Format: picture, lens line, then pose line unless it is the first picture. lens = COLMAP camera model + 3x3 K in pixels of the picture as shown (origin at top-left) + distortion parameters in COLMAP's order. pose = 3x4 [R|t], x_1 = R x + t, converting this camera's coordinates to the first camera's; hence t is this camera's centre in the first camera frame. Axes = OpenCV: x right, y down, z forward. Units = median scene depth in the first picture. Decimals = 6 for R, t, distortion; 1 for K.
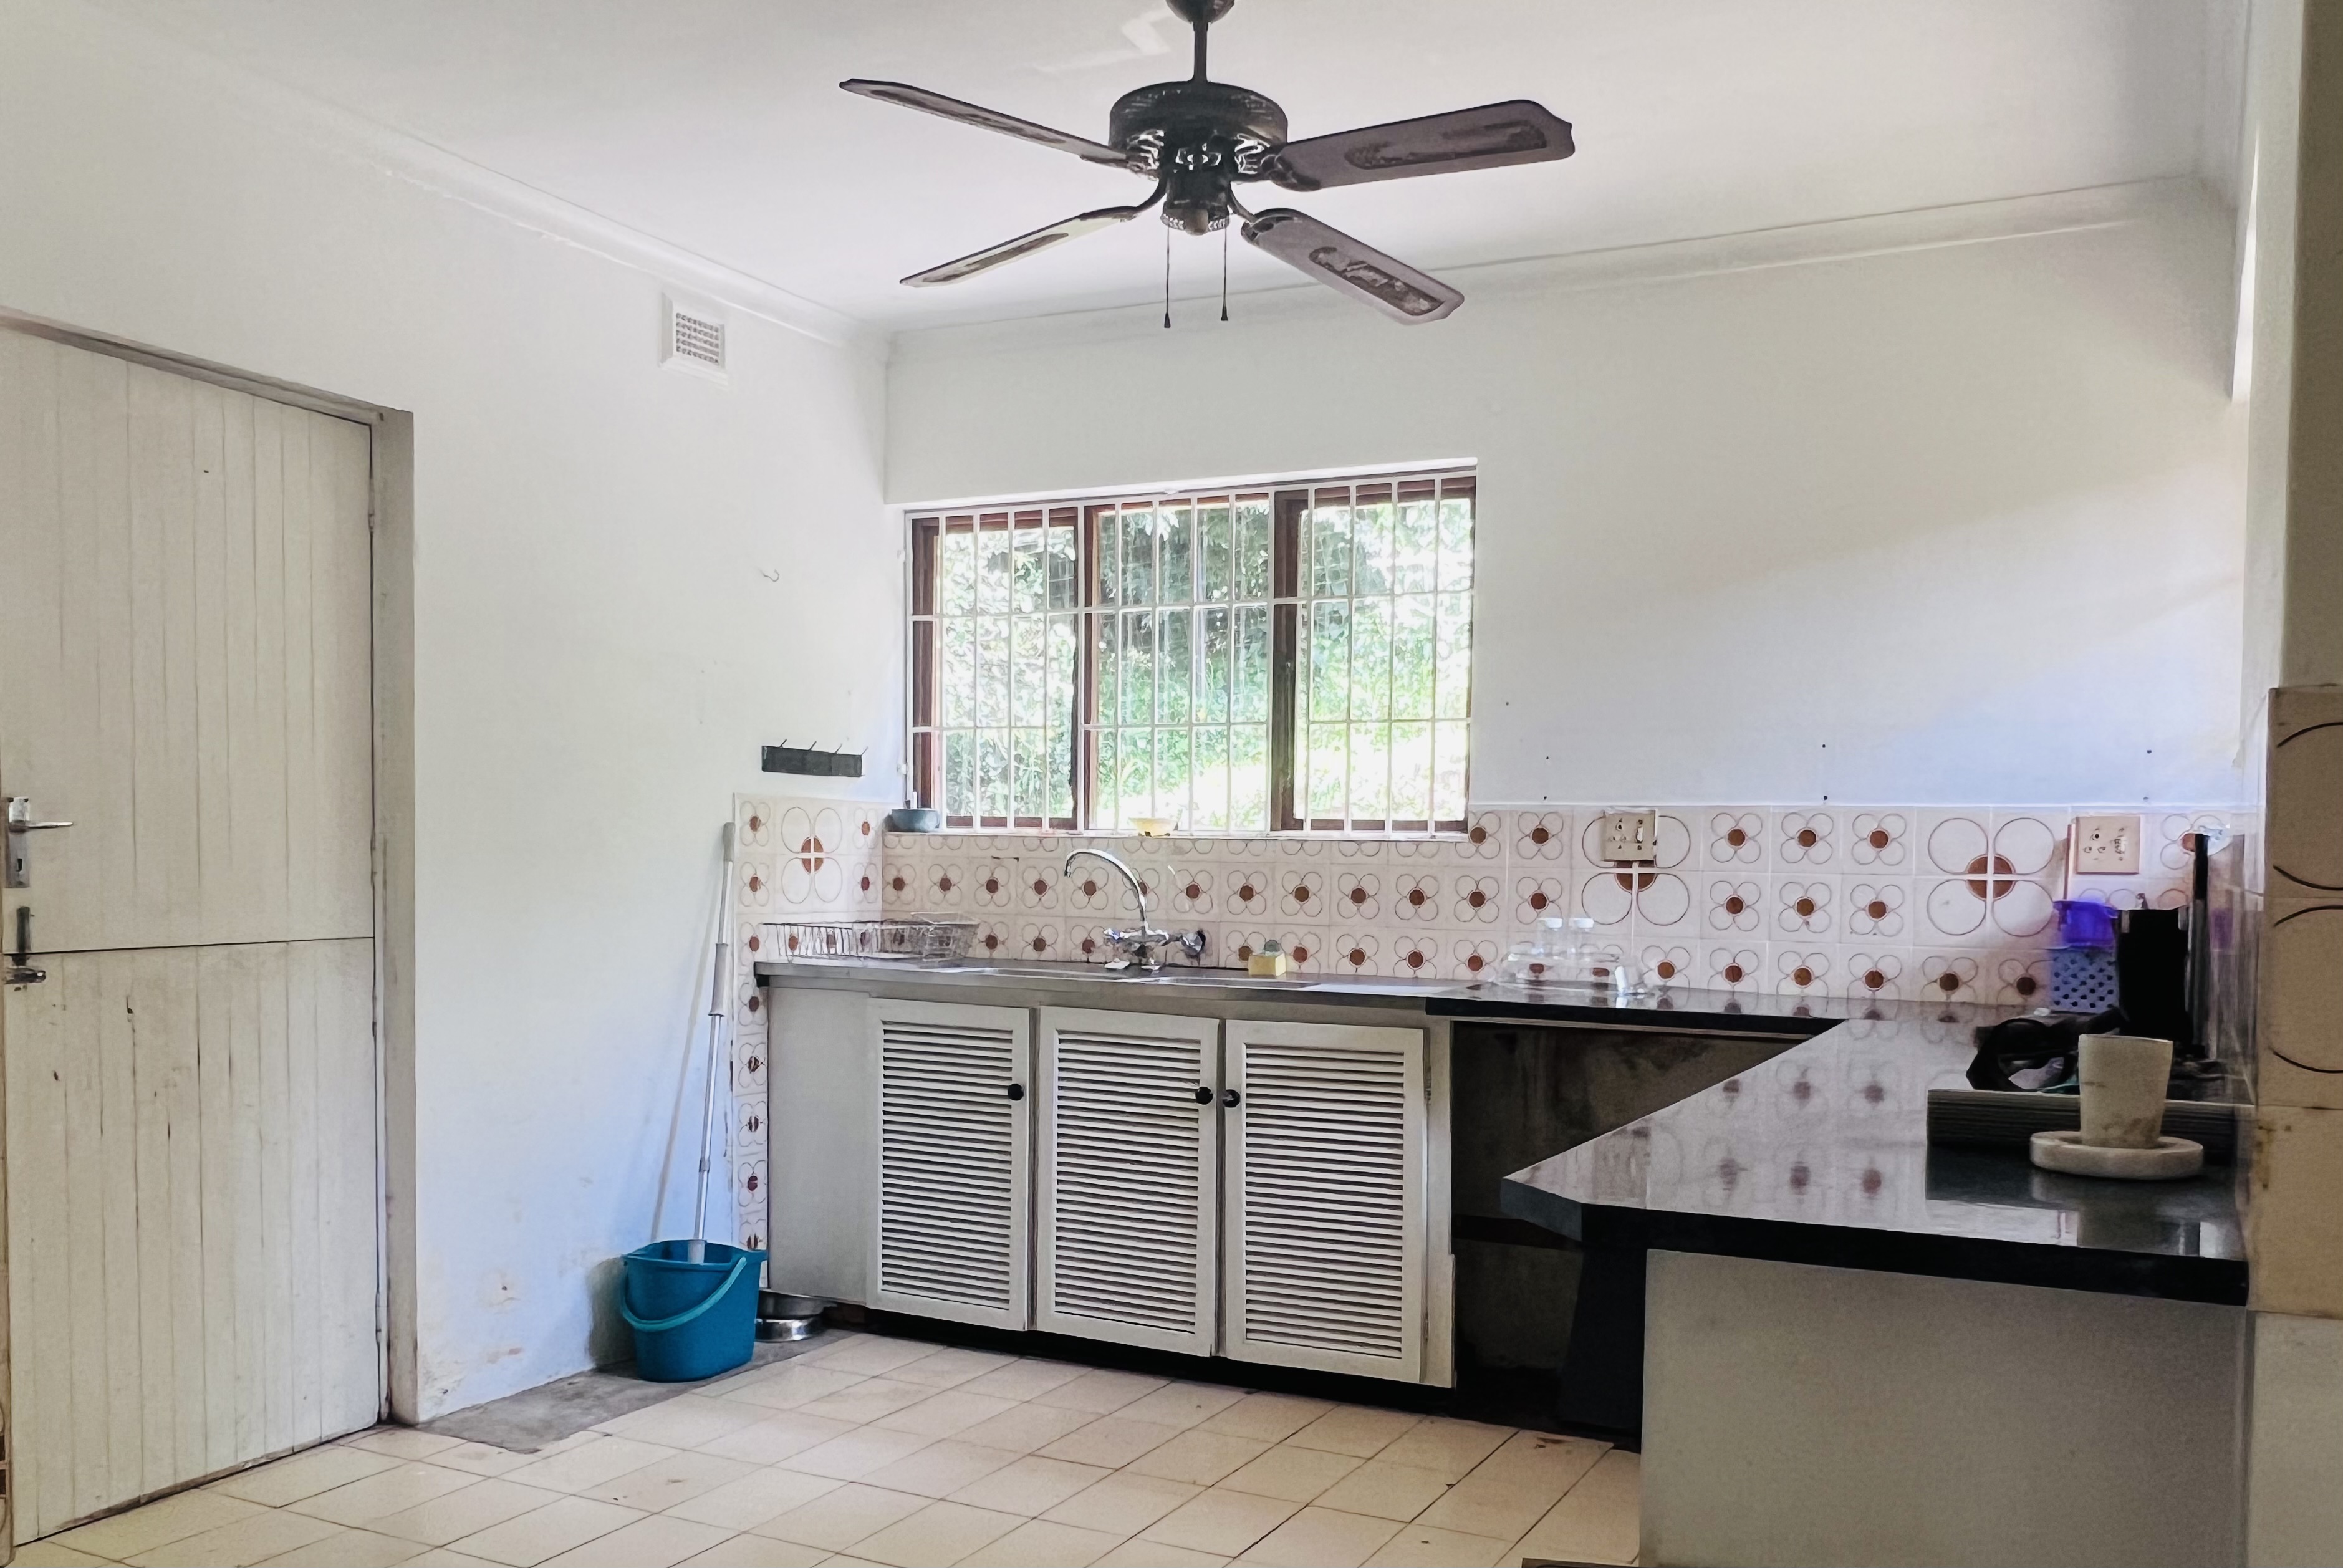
lens RADIAL K [[1938.8, 0, 1225.7], [0, 1938.8, 929.4], [0, 0, 1]] dist [0.003003, -0.000902]
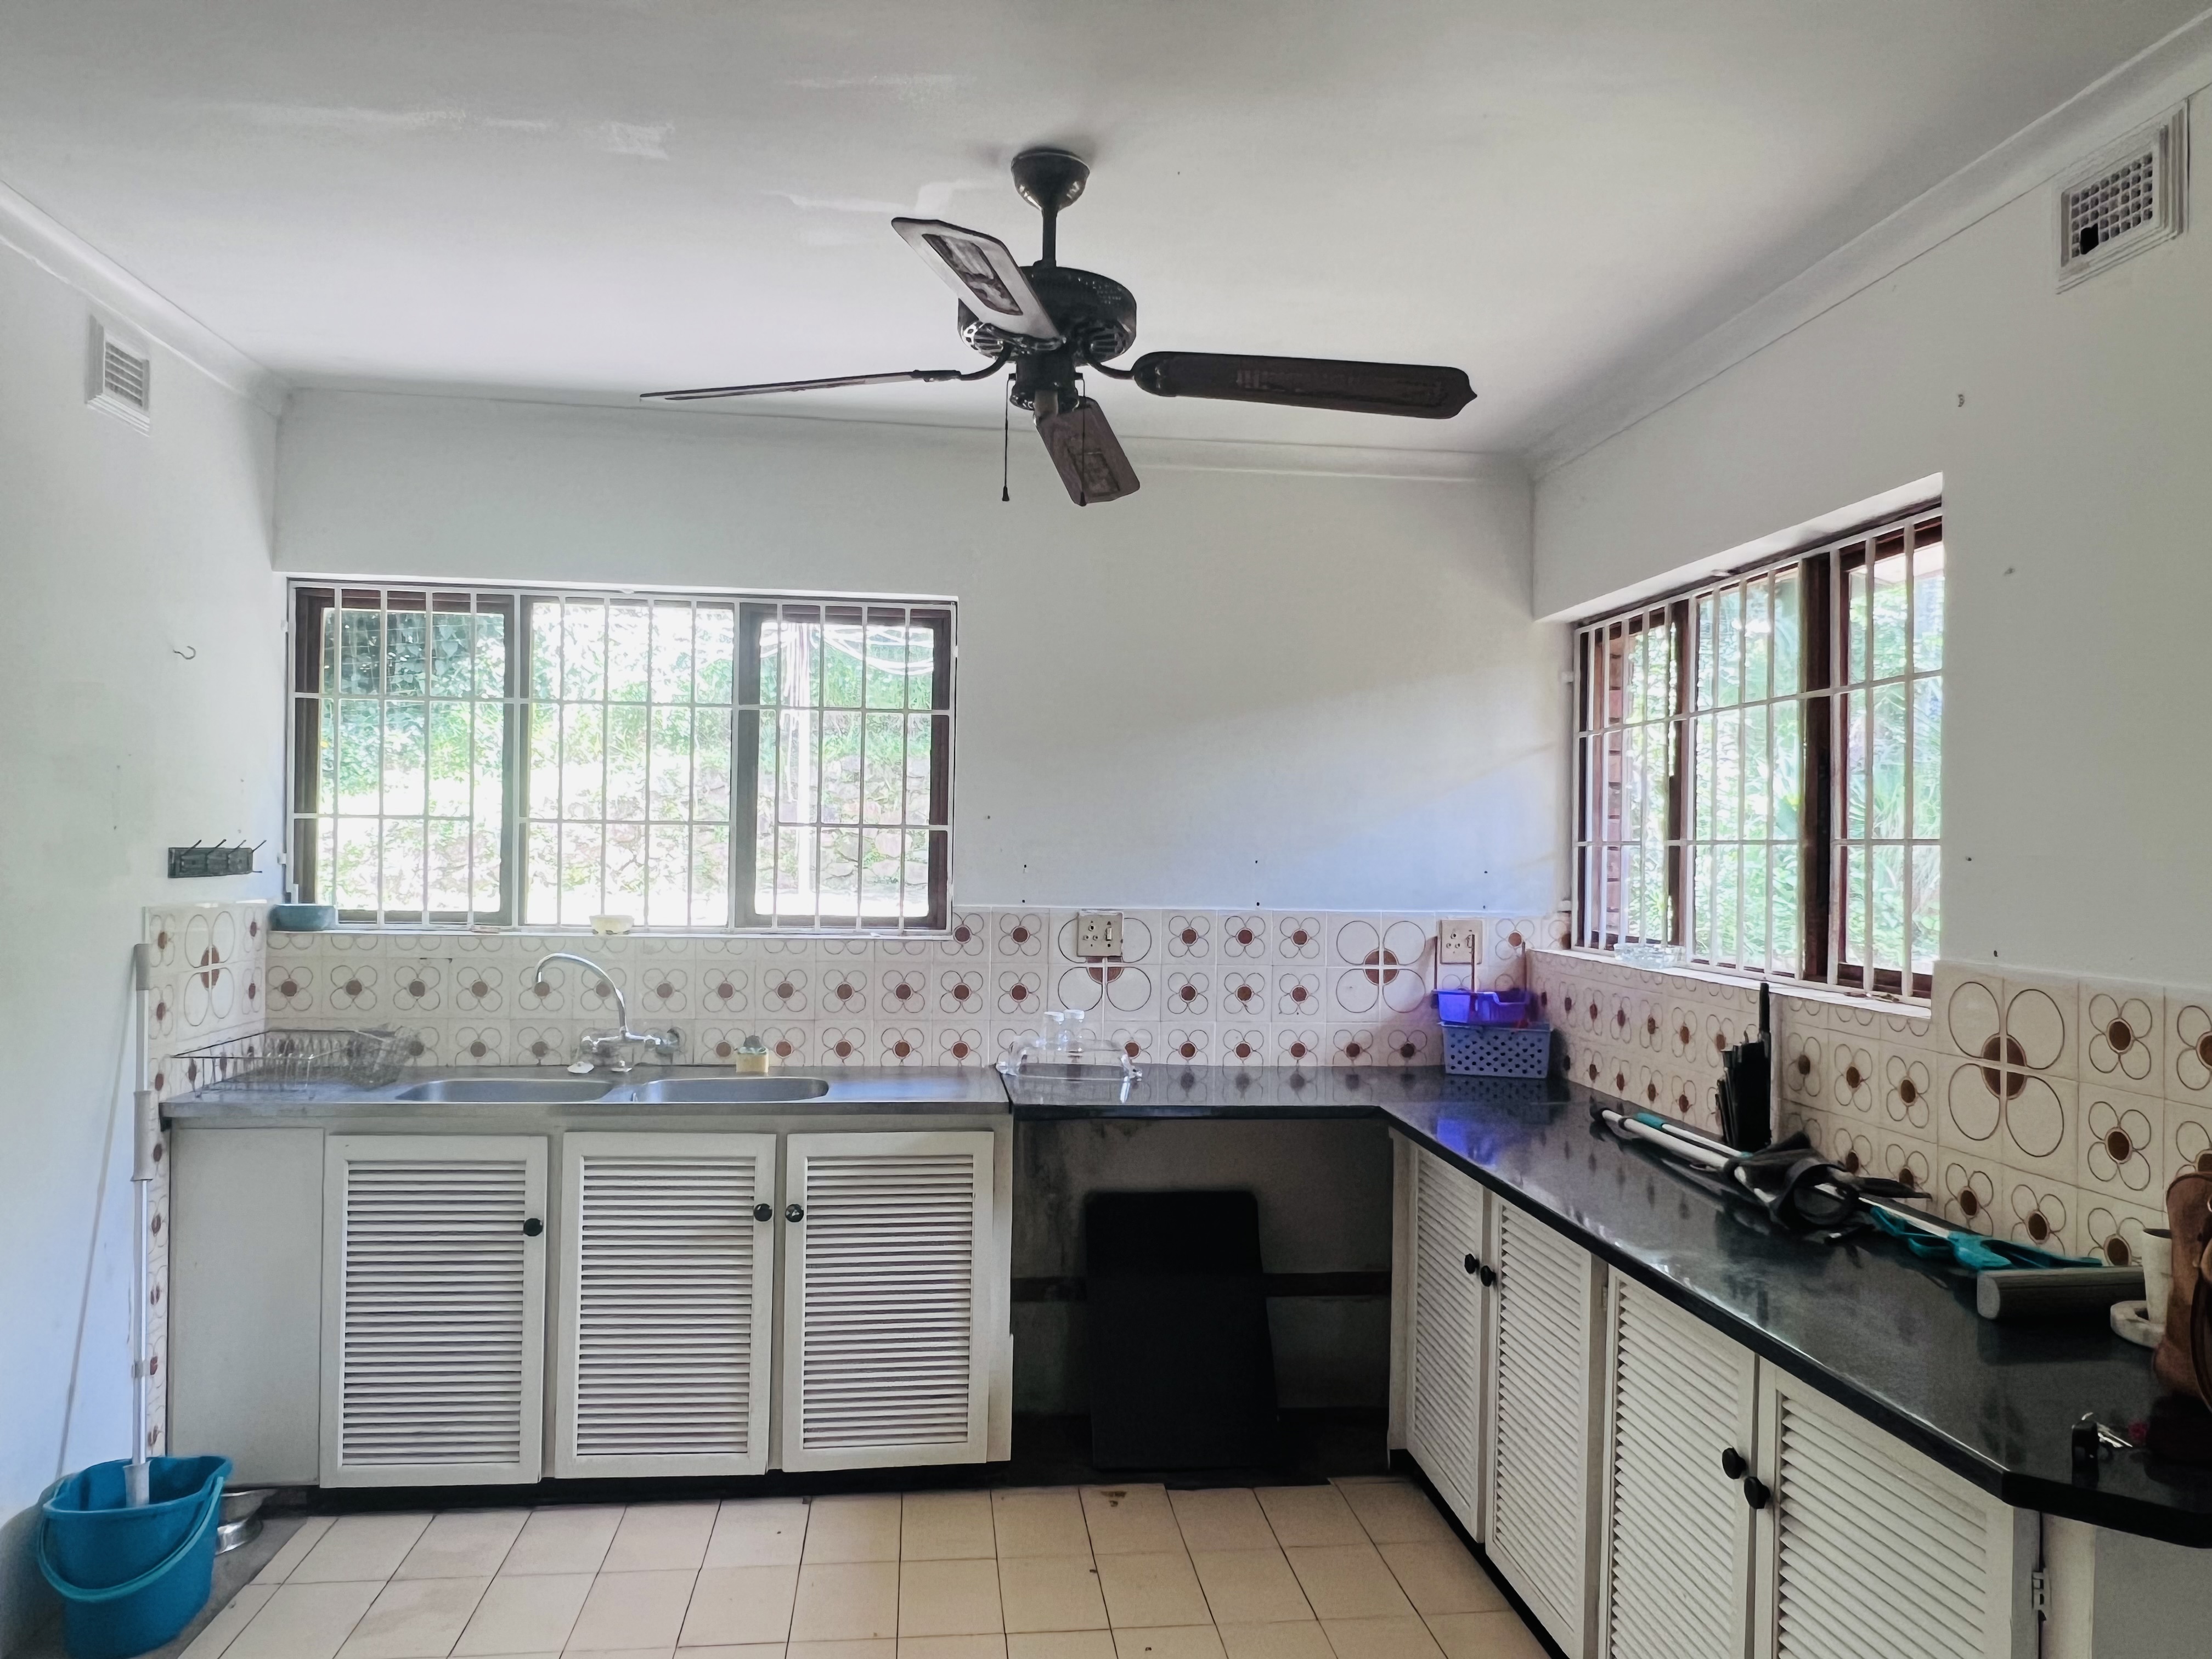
lens RADIAL K [[1534.6, 0, 1101.2], [0, 1534.6, 826.3], [0, 0, 1]] dist [0.000825, -0.006783]
pose [[0.835538, 0.003662, 0.549421, -0.286875], [0.017389, 0.999301, -0.033105, -0.080368], [-0.549158, 0.037214, 0.834890, 0.222912]]
